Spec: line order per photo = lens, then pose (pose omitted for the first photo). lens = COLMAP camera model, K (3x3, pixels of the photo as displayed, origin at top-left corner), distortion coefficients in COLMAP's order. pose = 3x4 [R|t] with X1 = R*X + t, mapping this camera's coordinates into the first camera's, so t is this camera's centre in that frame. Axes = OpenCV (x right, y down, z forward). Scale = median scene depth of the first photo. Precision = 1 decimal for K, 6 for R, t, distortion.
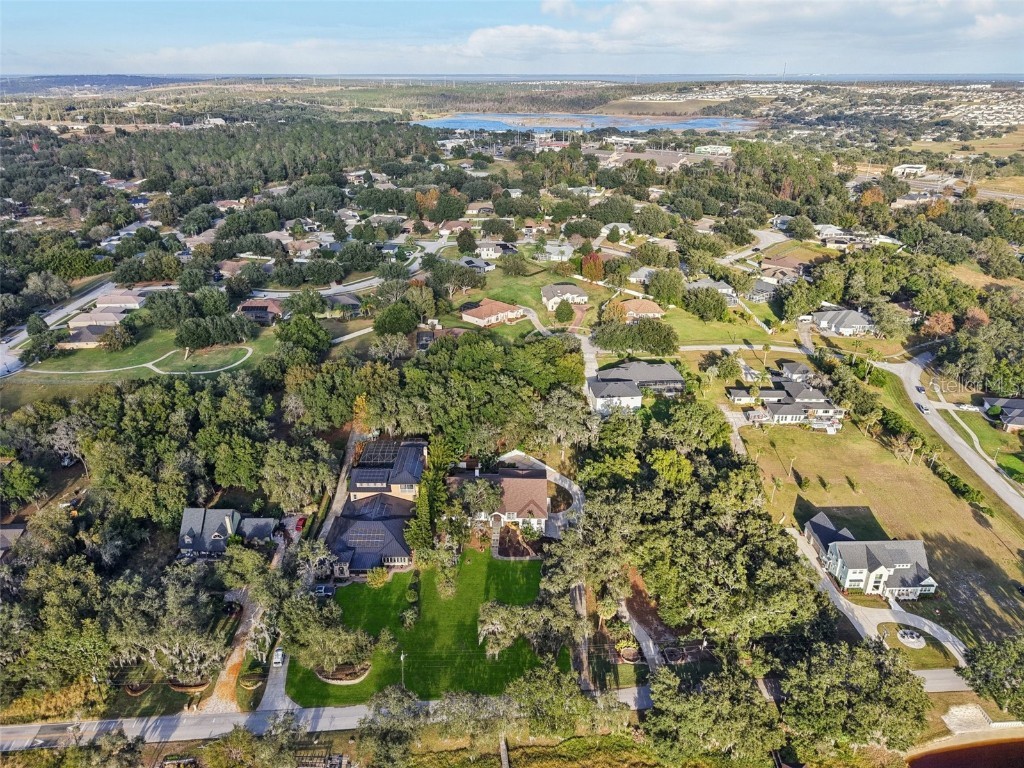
lens RADIAL K [[689.1, 0, 520.4], [0, 689.1, 387.0], [0, 0, 1]] dist [0.001182, 0.000922]
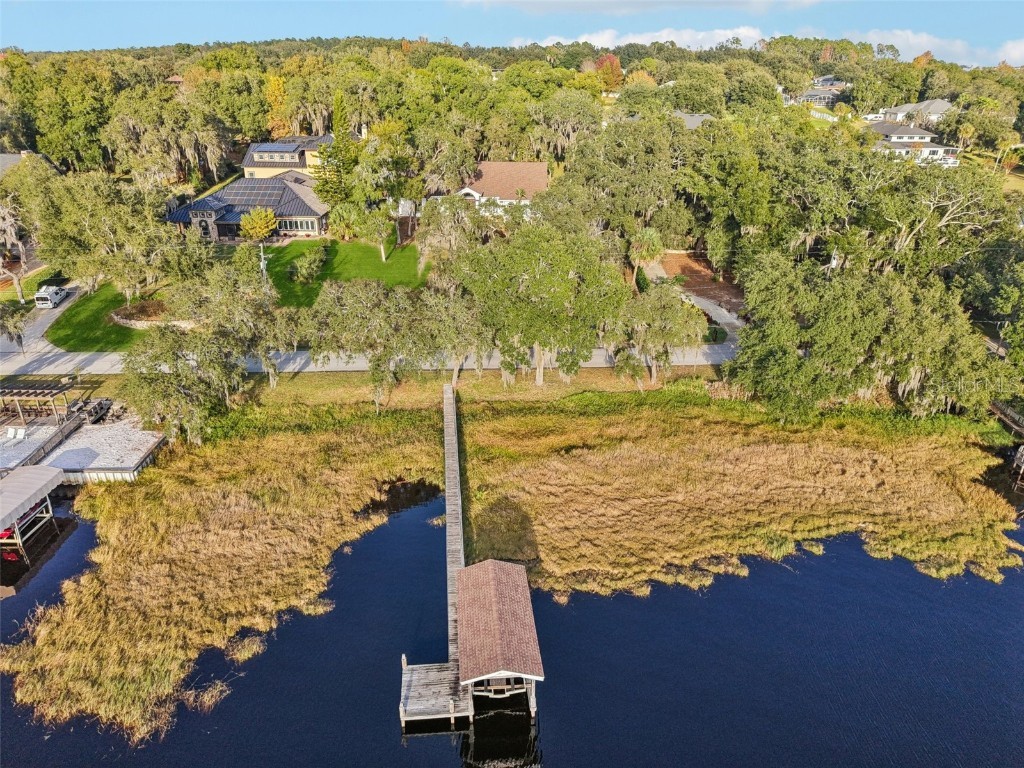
lens RADIAL K [[689.1, 0, 520.4], [0, 689.1, 387.0], [0, 0, 1]] dist [0.001182, 0.000922]
pose [[0.999871, -0.002378, -0.015872, 0.029912], [0.002421, 0.999993, 0.002684, 0.440104], [0.015866, -0.002722, 0.999870, 0.431029]]
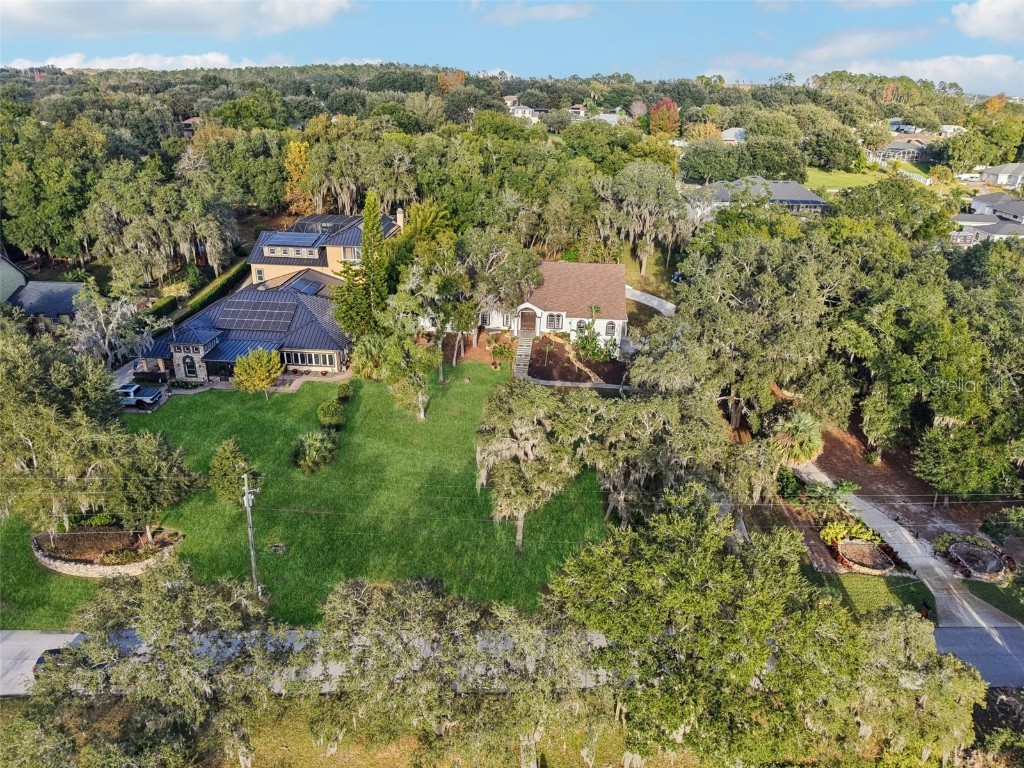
lens RADIAL K [[685.3, 0, 512.0], [0, 685.3, 384.0], [0, 0, 1]] dist [0.006893, -0.003125]
pose [[0.998114, 0.031000, -0.052976, -0.020665], [-0.032178, 0.999250, -0.021528, 0.305480], [0.052269, 0.023192, 0.998364, 0.598671]]
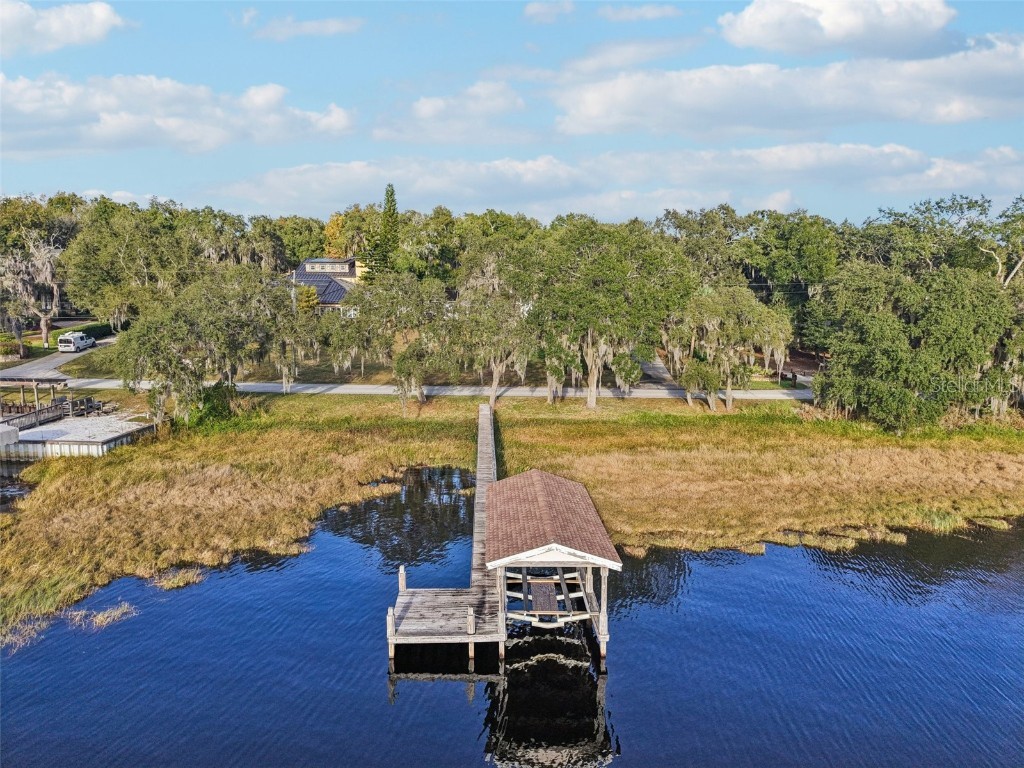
lens RADIAL K [[685.3, 0, 512.0], [0, 685.3, 384.0], [0, 0, 1]] dist [0.006893, -0.003125]
pose [[0.996133, -0.003163, -0.087806, 0.024218], [-0.022479, 0.956920, -0.289482, 0.537682], [0.084939, 0.290336, 0.953148, 0.509762]]
